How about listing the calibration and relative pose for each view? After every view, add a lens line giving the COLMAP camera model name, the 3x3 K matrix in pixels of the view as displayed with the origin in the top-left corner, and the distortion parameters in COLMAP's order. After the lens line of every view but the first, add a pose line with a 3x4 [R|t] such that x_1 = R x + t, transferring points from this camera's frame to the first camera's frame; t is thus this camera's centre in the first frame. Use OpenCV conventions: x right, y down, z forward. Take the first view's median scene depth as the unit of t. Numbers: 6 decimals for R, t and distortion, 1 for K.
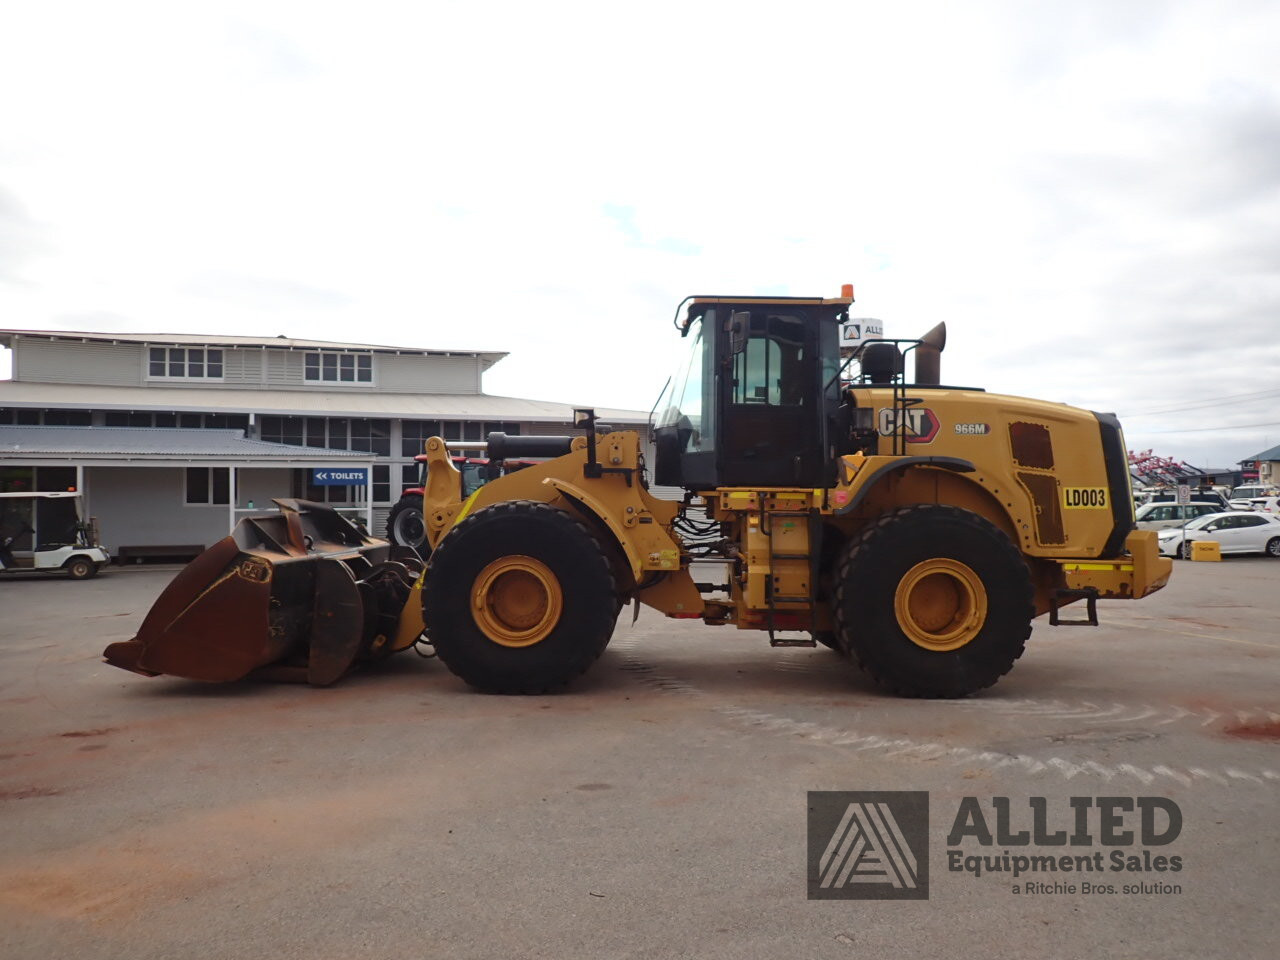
lens RADIAL K [[949.4, 0, 644.9], [0, 949.4, 484.3], [0, 0, 1]] dist [0.010777, -0.015553]
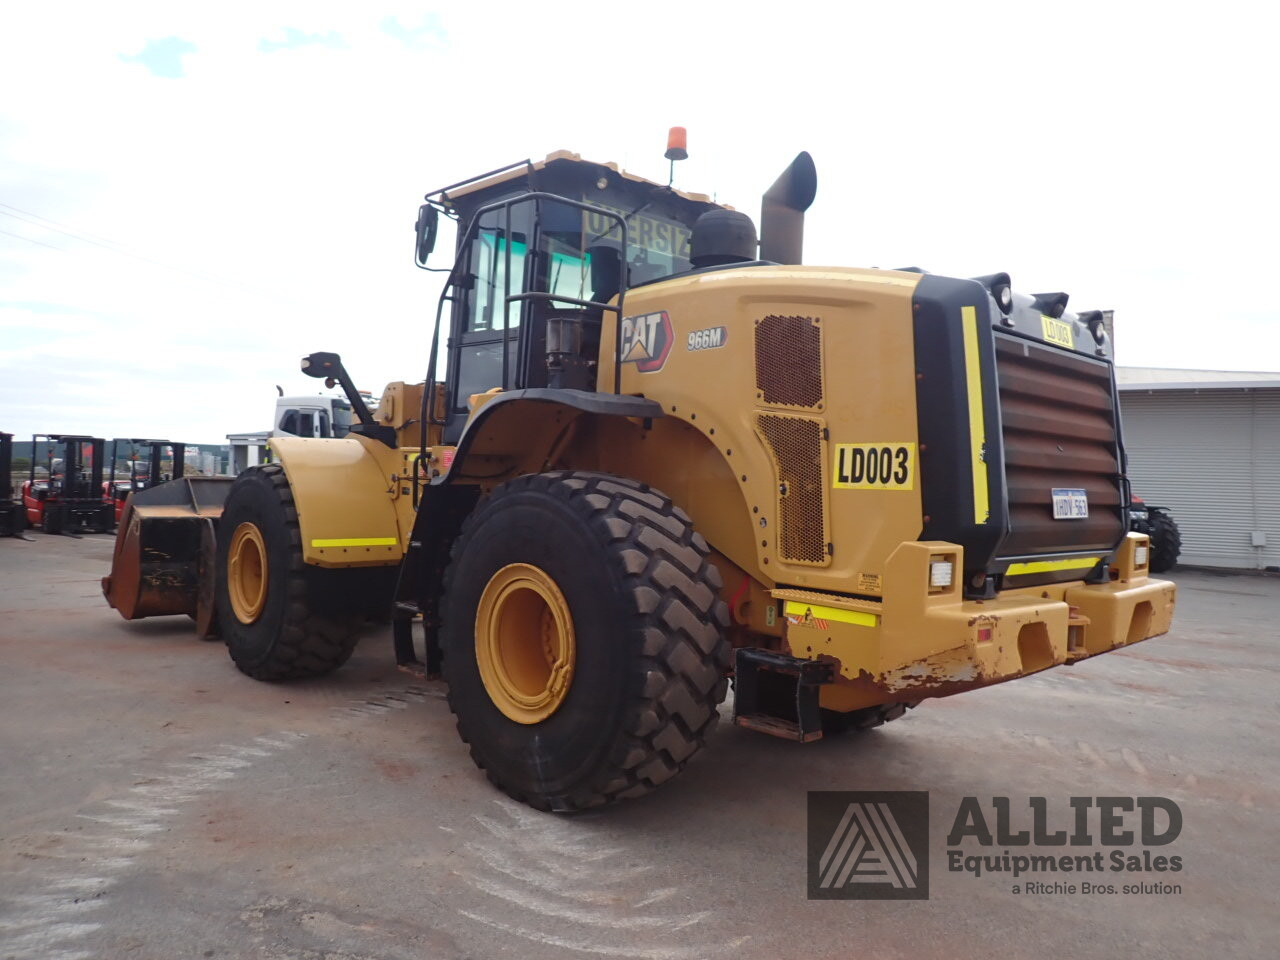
lens RADIAL K [[949.4, 0, 642.1], [0, 949.4, 486.2], [0, 0, 1]] dist [0.010777, -0.015553]
pose [[0.683281, 0.021856, -0.729828, 0.723501], [-0.016339, 0.999759, 0.014643, 0.019253], [0.729972, 0.001920, 0.683474, 0.604407]]
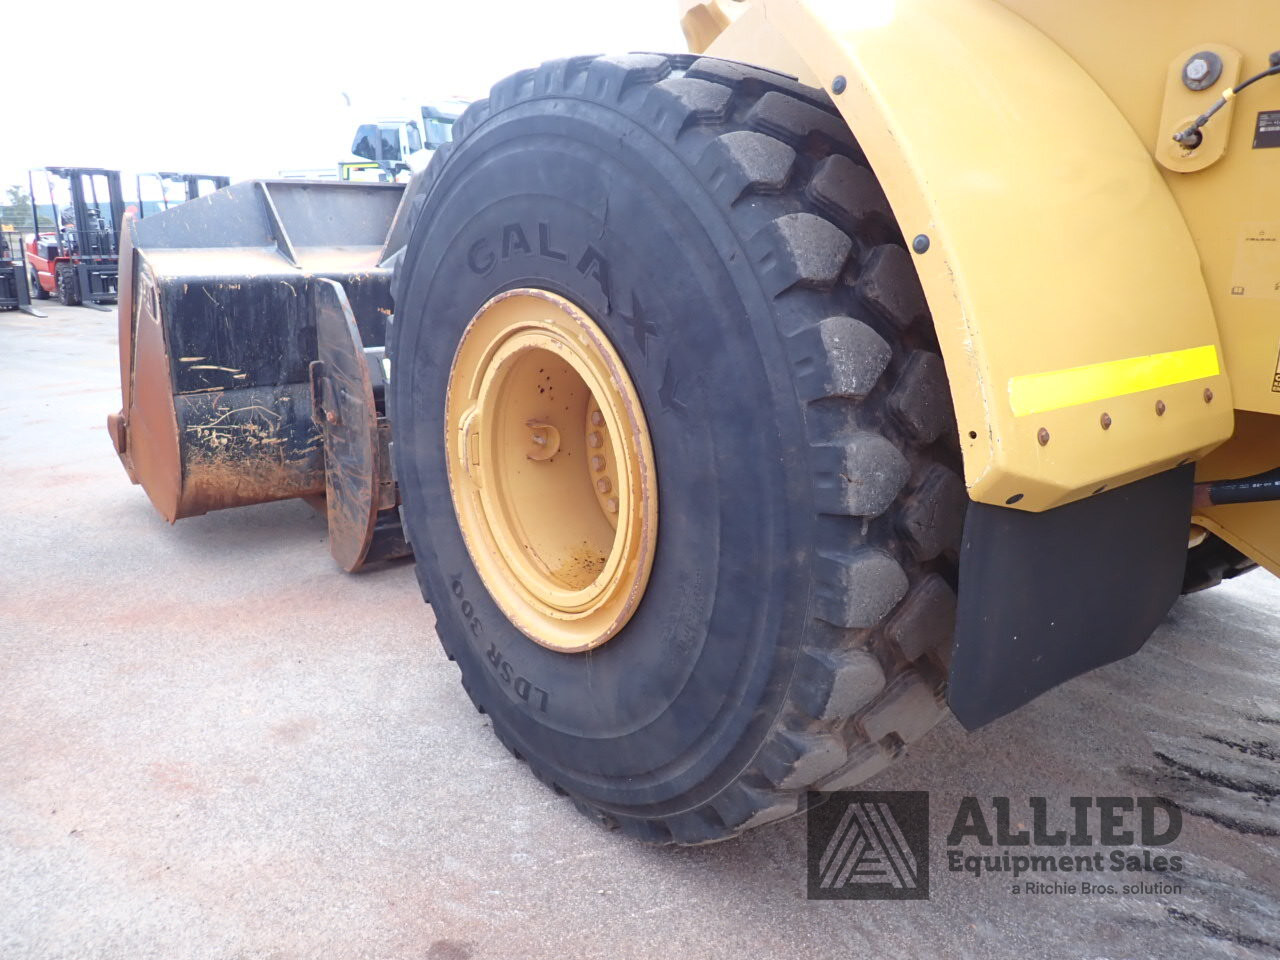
lens RADIAL K [[949.4, 0, 639.3], [0, 949.4, 480.6], [0, 0, 1]] dist [0.010777, -0.015553]
pose [[0.643495, 0.195773, -0.739991, 0.078162], [0.007333, 0.965119, 0.261710, 0.053920], [0.765415, -0.173836, 0.619613, 0.793836]]
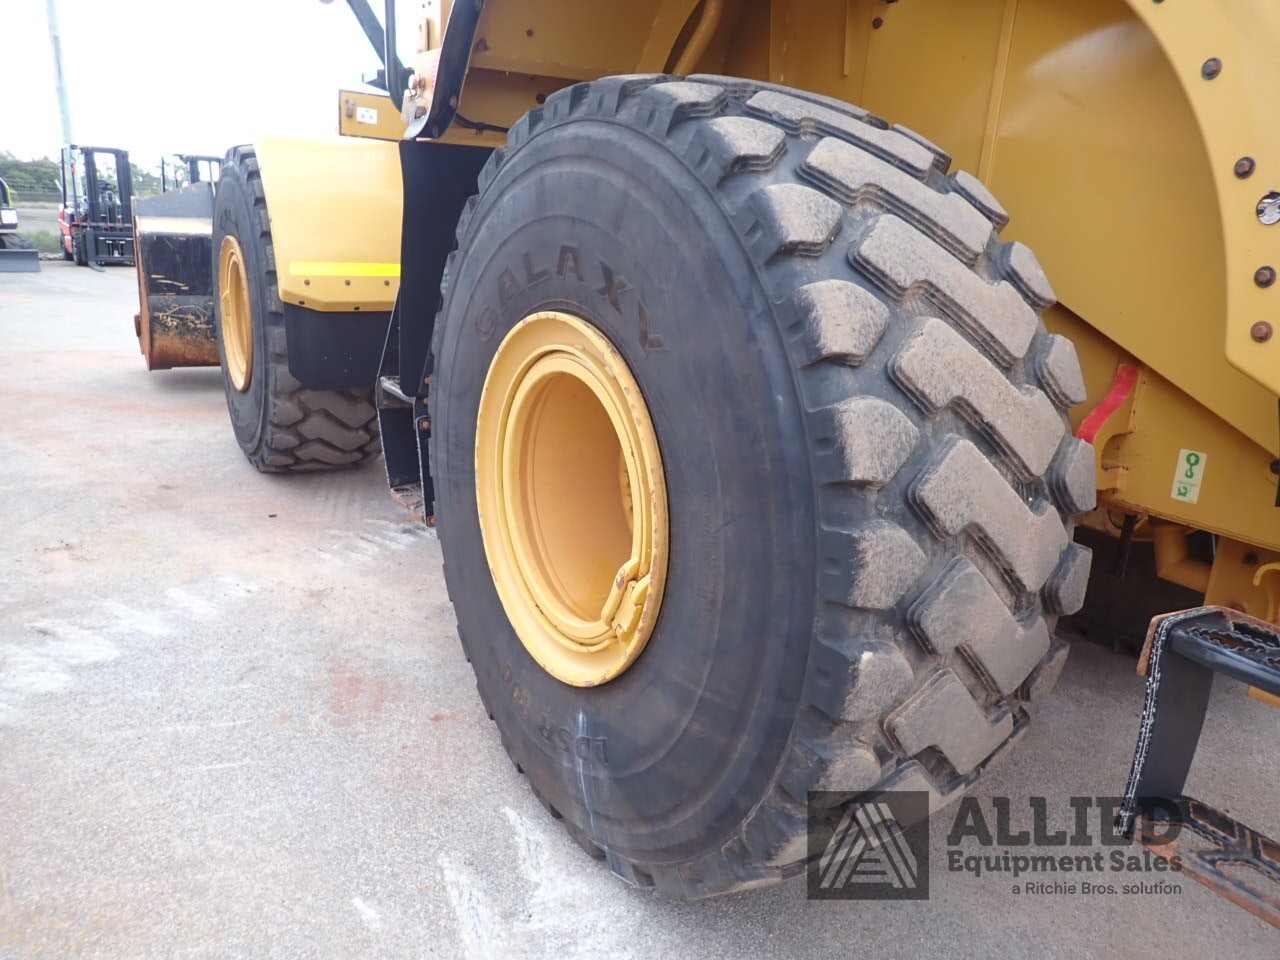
lens RADIAL K [[949.4, 0, 637.0], [0, 949.4, 488.2], [0, 0, 1]] dist [0.010777, -0.015553]
pose [[0.528274, 0.250783, -0.811193, 0.483197], [-0.036339, 0.961188, 0.273489, 0.050320], [0.848296, -0.115000, 0.516884, 0.820205]]
